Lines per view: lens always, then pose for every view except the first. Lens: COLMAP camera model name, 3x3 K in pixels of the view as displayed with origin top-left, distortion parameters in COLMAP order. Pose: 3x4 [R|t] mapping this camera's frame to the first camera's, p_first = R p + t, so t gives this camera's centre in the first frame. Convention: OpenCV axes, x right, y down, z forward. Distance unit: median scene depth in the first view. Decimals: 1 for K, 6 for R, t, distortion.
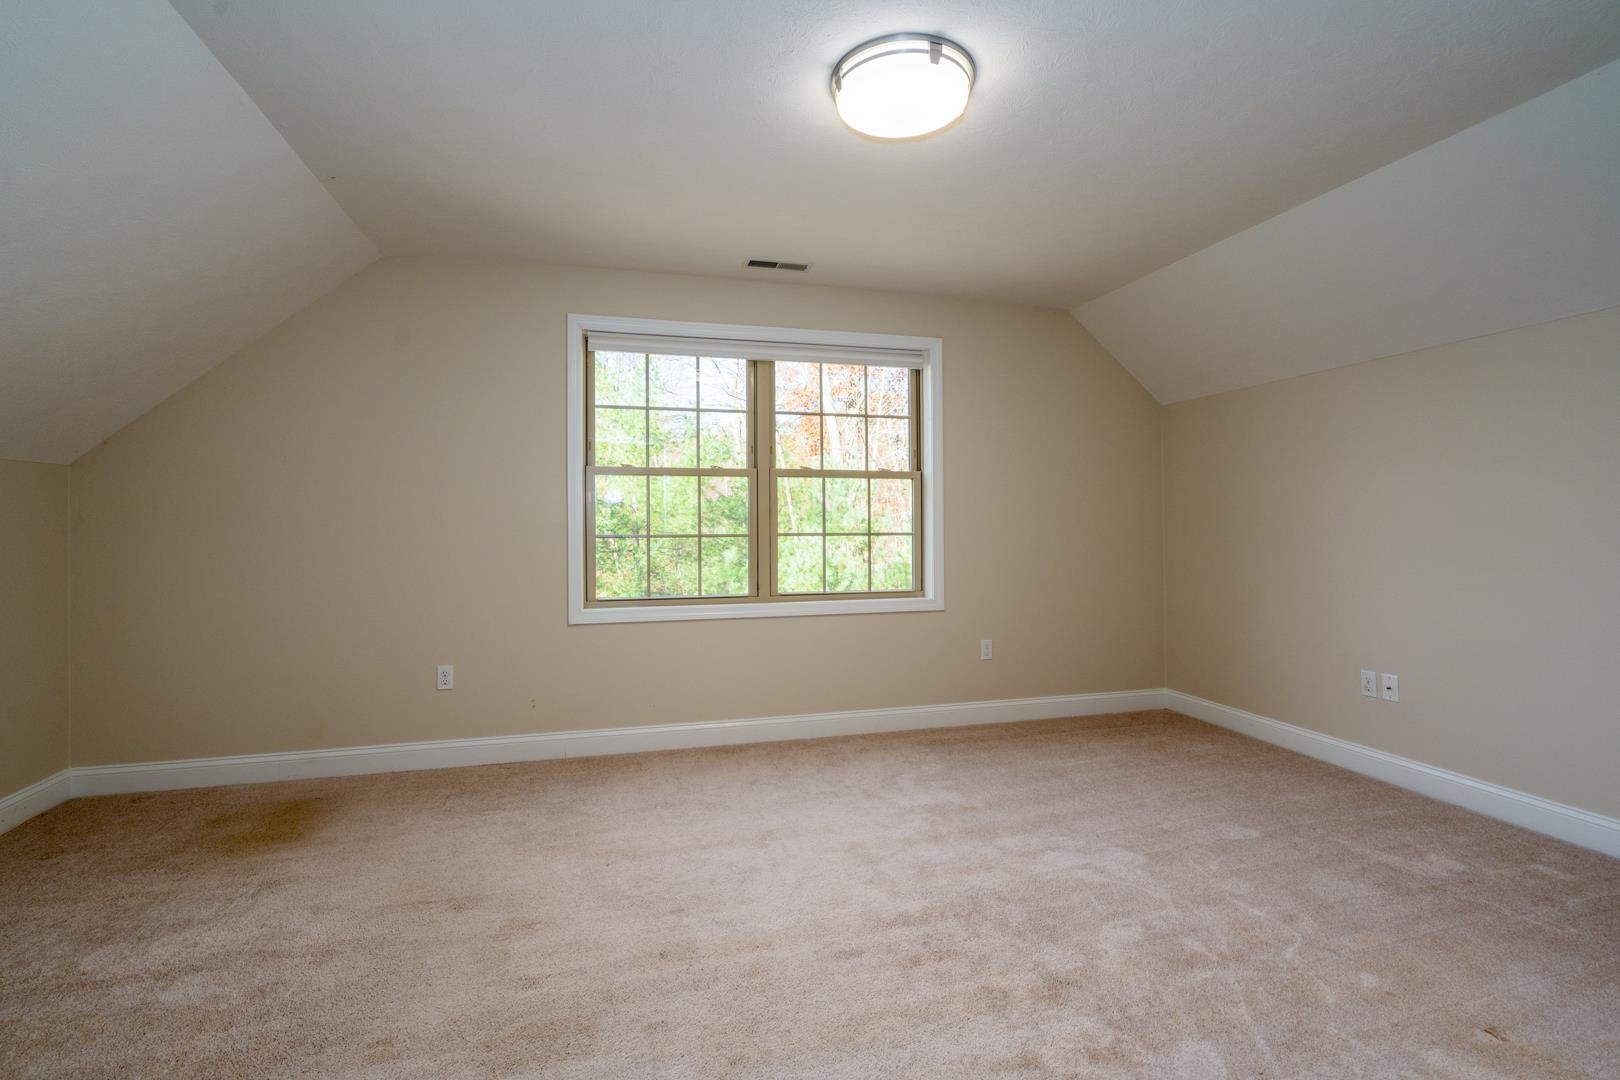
lens RADIAL K [[725.3, 0, 809.2], [0, 725.3, 540.4], [0, 0, 1]] dist [0.007430, 0.000236]
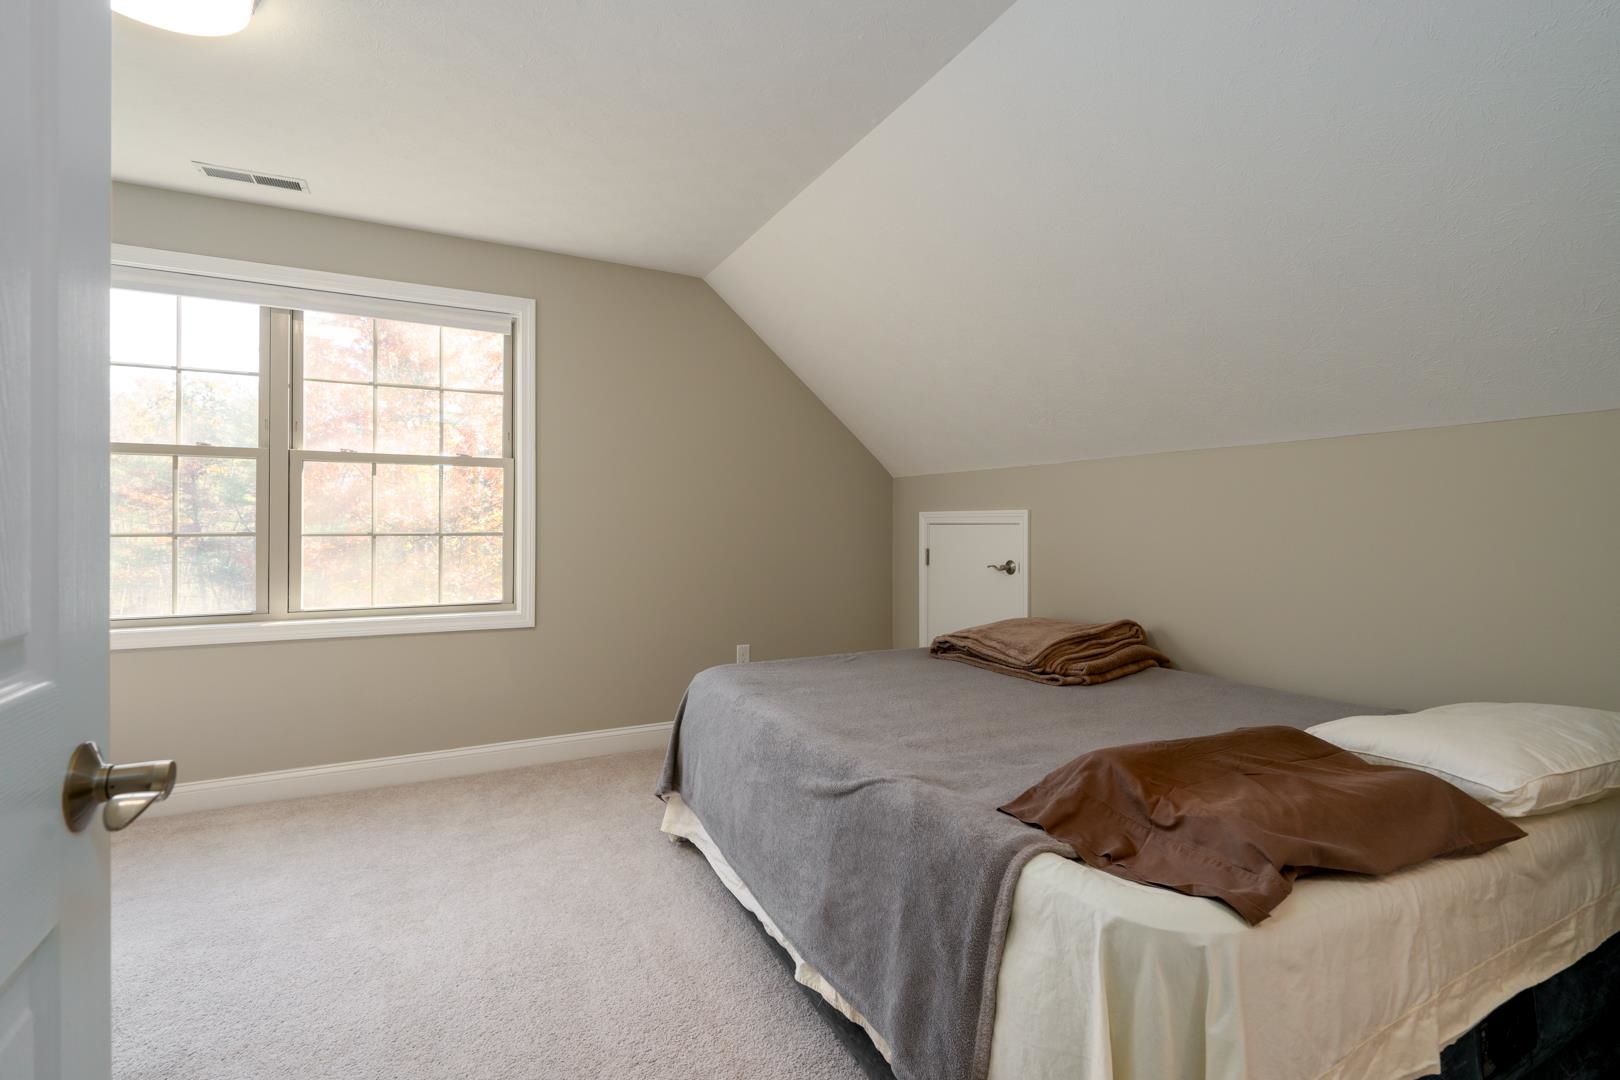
lens RADIAL K [[725.3, 0, 851.8], [0, 725.3, 544.7], [0, 0, 1]] dist [0.007430, 0.000236]
pose [[0.971963, 0.000086, 0.235133, 0.340157], [-0.001842, 0.999972, 0.007248, -0.003283], [-0.235125, -0.007478, 0.971936, 0.098120]]
